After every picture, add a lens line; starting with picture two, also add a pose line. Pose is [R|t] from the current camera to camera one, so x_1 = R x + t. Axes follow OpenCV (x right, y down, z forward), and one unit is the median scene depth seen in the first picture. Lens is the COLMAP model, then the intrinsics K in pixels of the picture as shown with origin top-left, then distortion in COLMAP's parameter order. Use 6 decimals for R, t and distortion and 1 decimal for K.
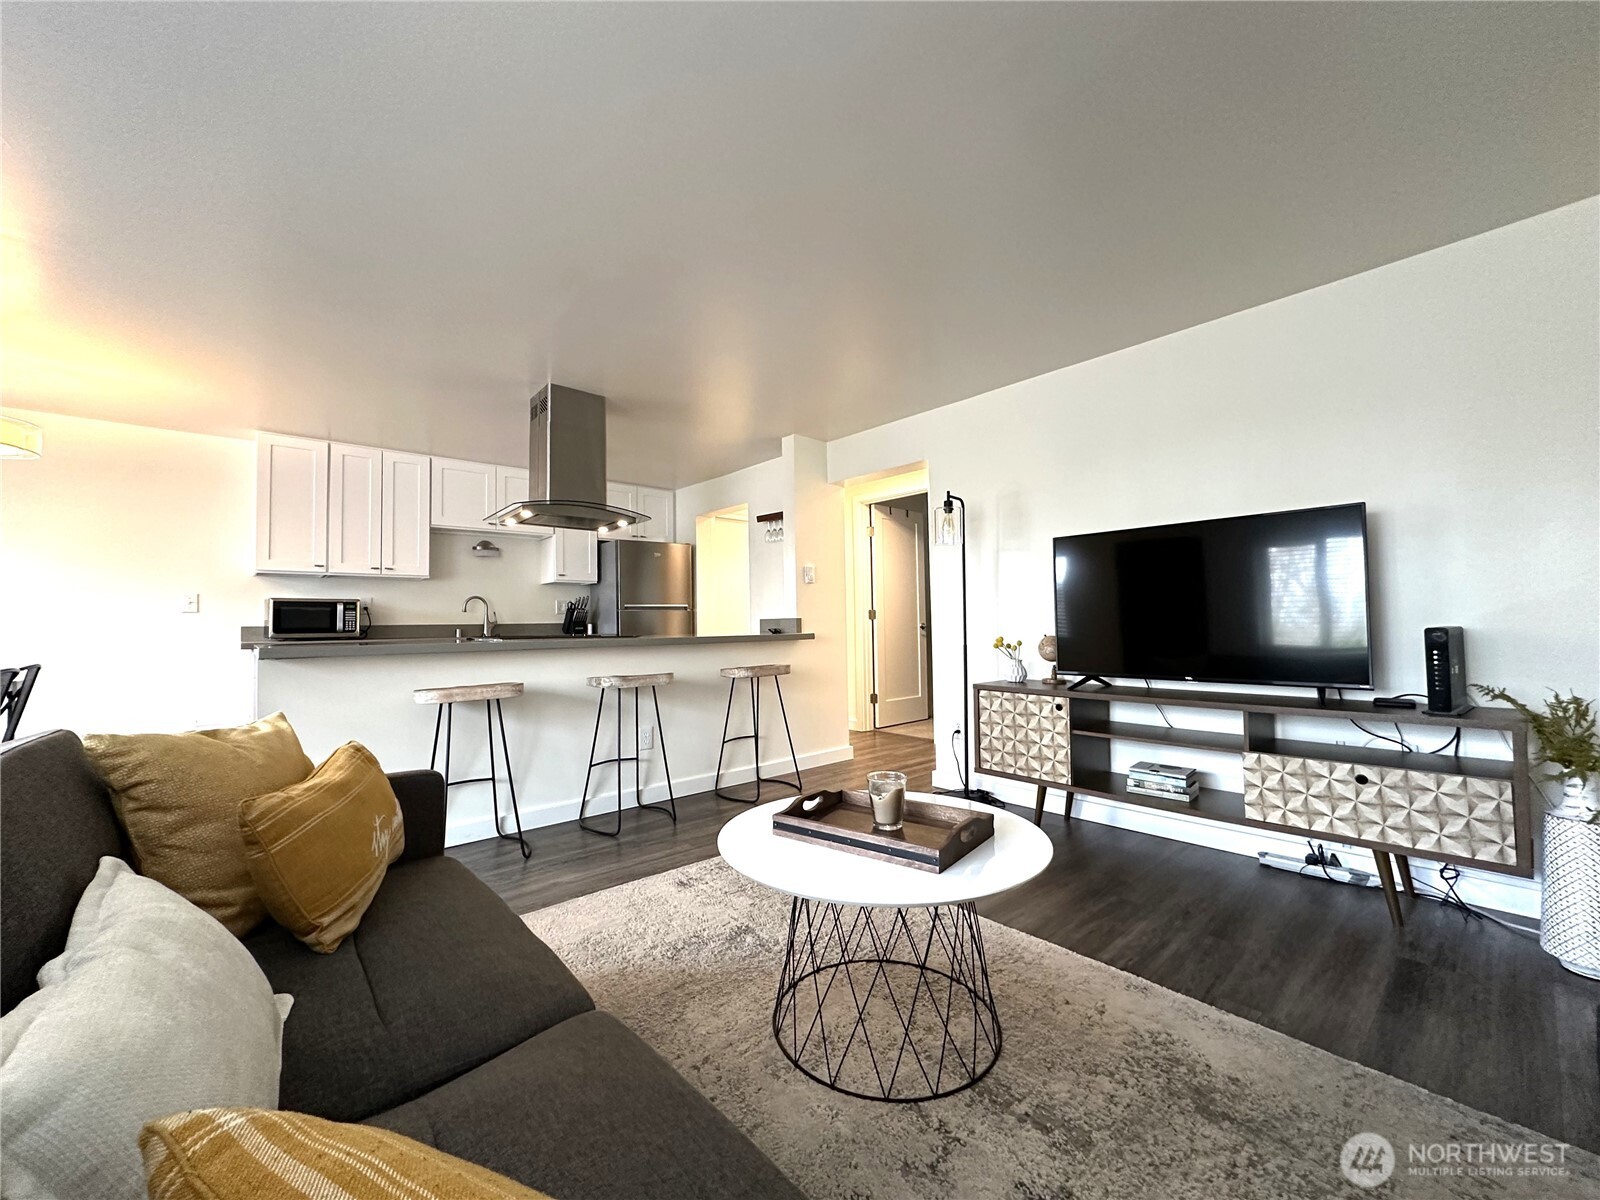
lens RADIAL K [[632.3, 0, 800.3], [0, 632.3, 607.3], [0, 0, 1]] dist [-0.007343, 0.000292]
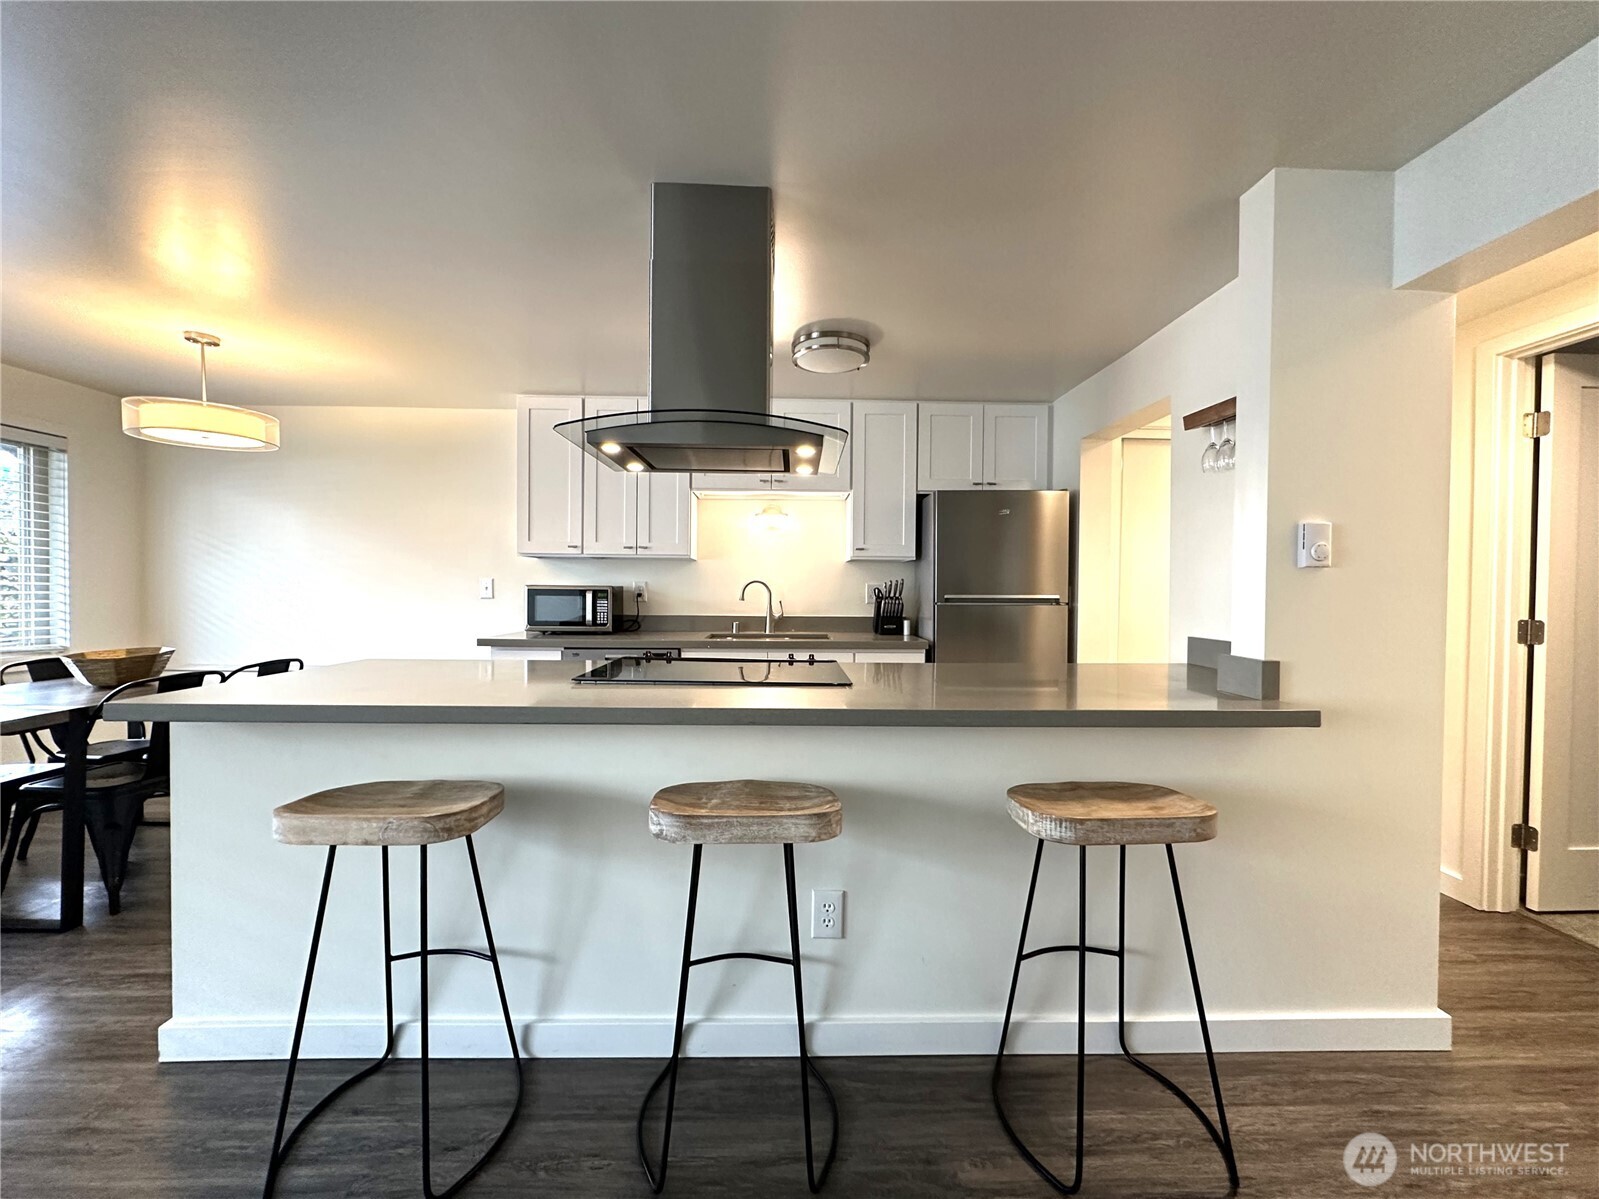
lens RADIAL K [[649.9, 0, 793.5], [0, 649.9, 598.4], [0, 0, 1]] dist [-0.002309, -0.000730]
pose [[0.761329, 0.034538, -0.647445, 0.030418], [-0.003761, 0.998799, 0.048858, -0.039424], [0.648355, -0.034762, 0.760544, 0.522366]]
